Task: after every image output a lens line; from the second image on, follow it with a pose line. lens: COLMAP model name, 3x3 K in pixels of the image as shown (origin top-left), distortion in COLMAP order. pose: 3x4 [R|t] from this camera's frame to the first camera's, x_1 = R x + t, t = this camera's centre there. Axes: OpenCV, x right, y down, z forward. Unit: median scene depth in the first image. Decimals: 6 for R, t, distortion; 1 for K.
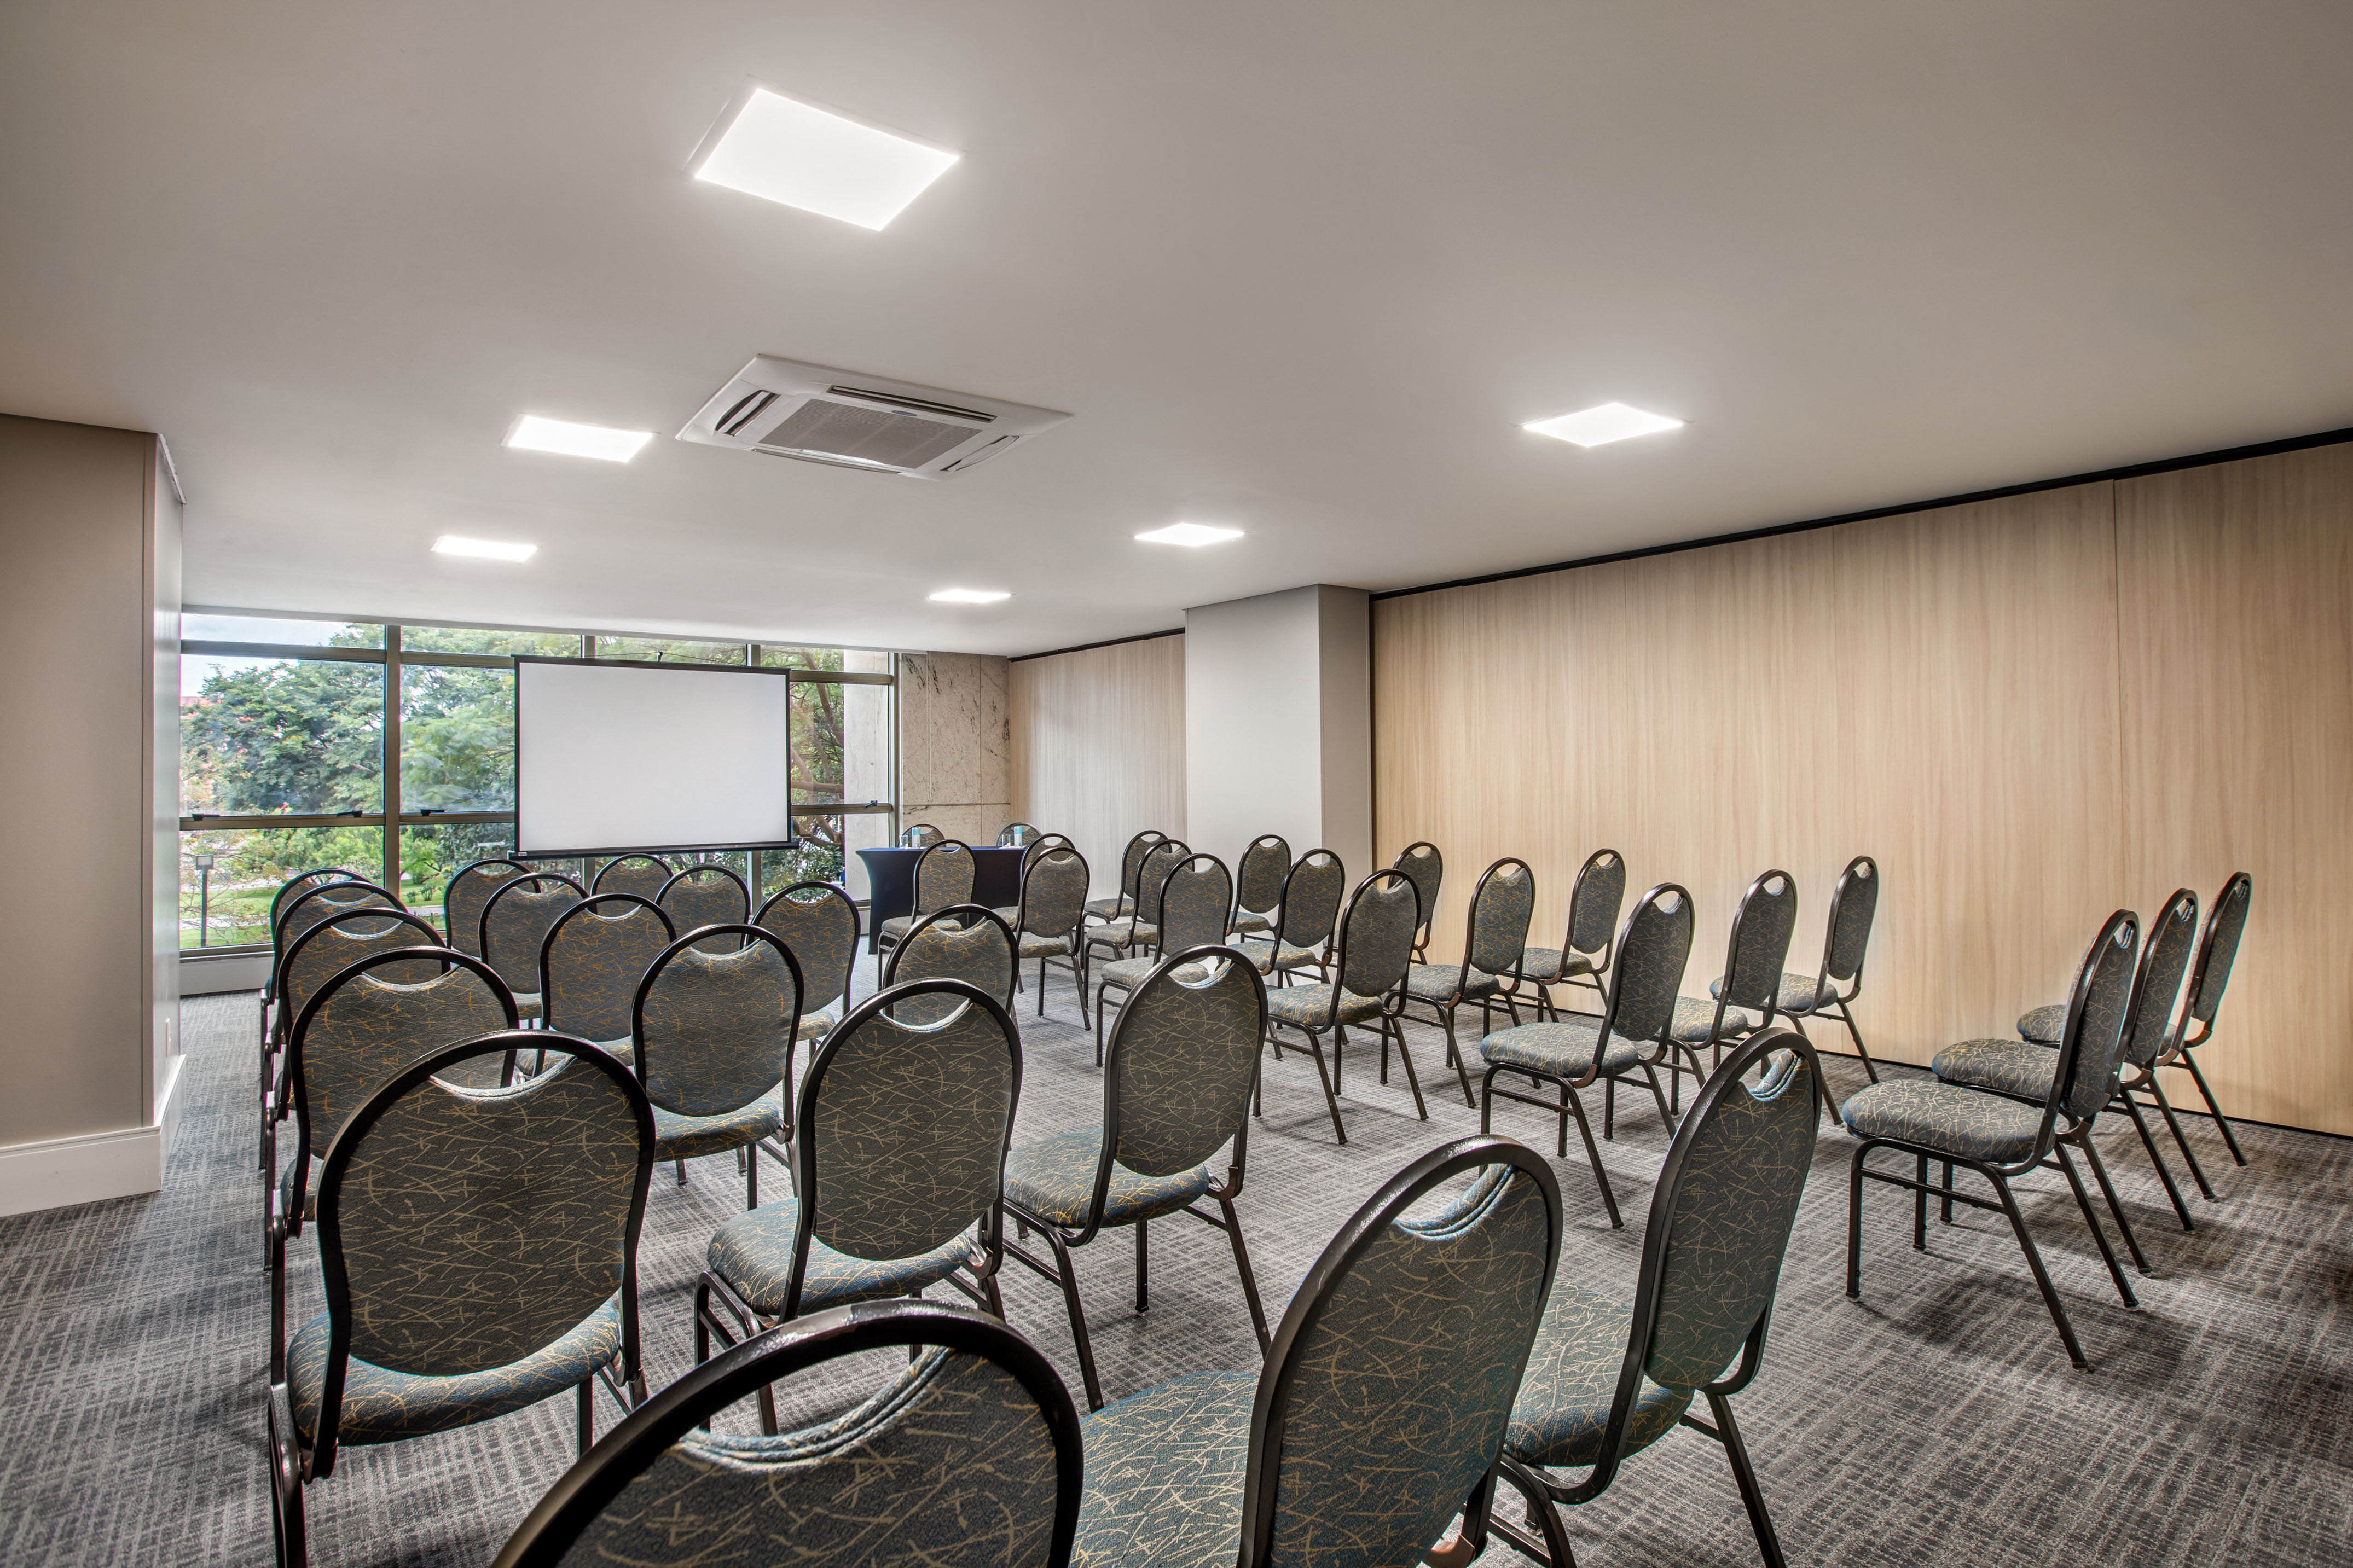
lens RADIAL K [[1146.2, 0, 1175.9], [0, 1146.2, 751.2], [0, 0, 1]] dist [-0.053175, 0.001260]
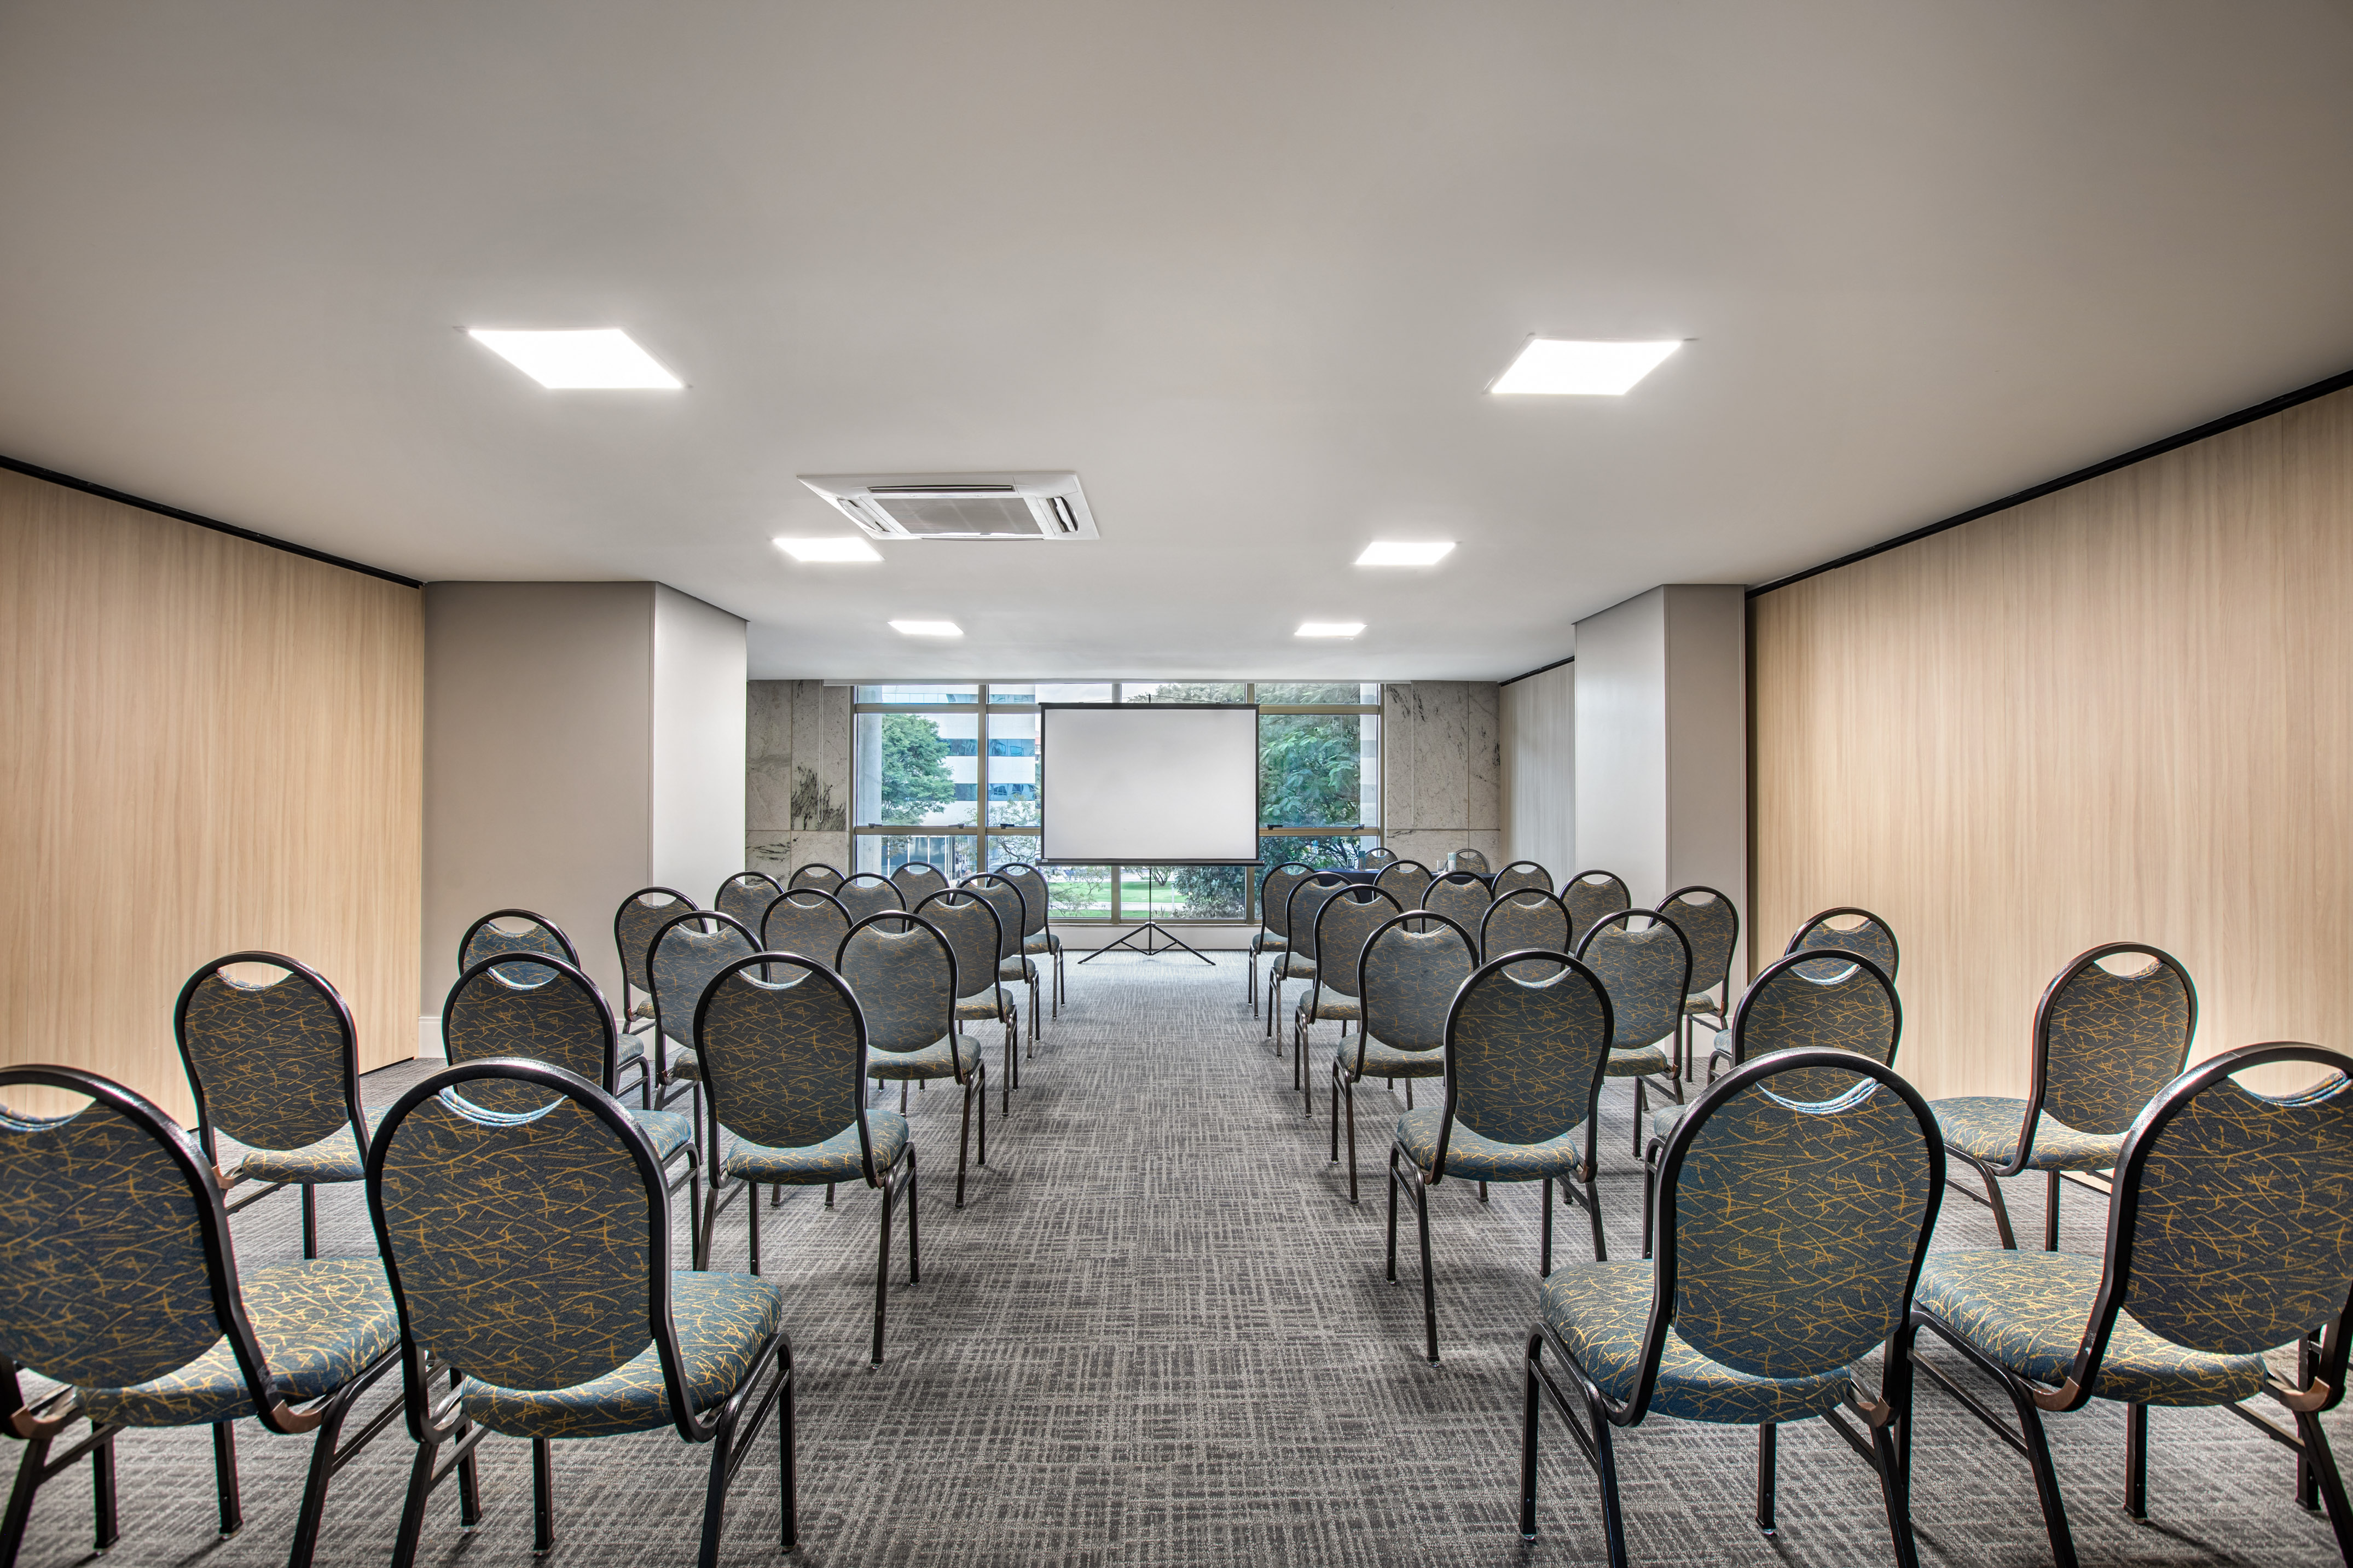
lens RADIAL K [[1100.0, 0, 1176.5], [0, 1100.0, 784.0], [0, 0, 1]] dist [-0.025041, 0.000662]
pose [[0.798545, -0.000988, -0.601935, 0.626312], [0.005770, 0.999965, 0.006013, -0.003071], [0.601908, -0.008275, 0.798523, 0.220630]]
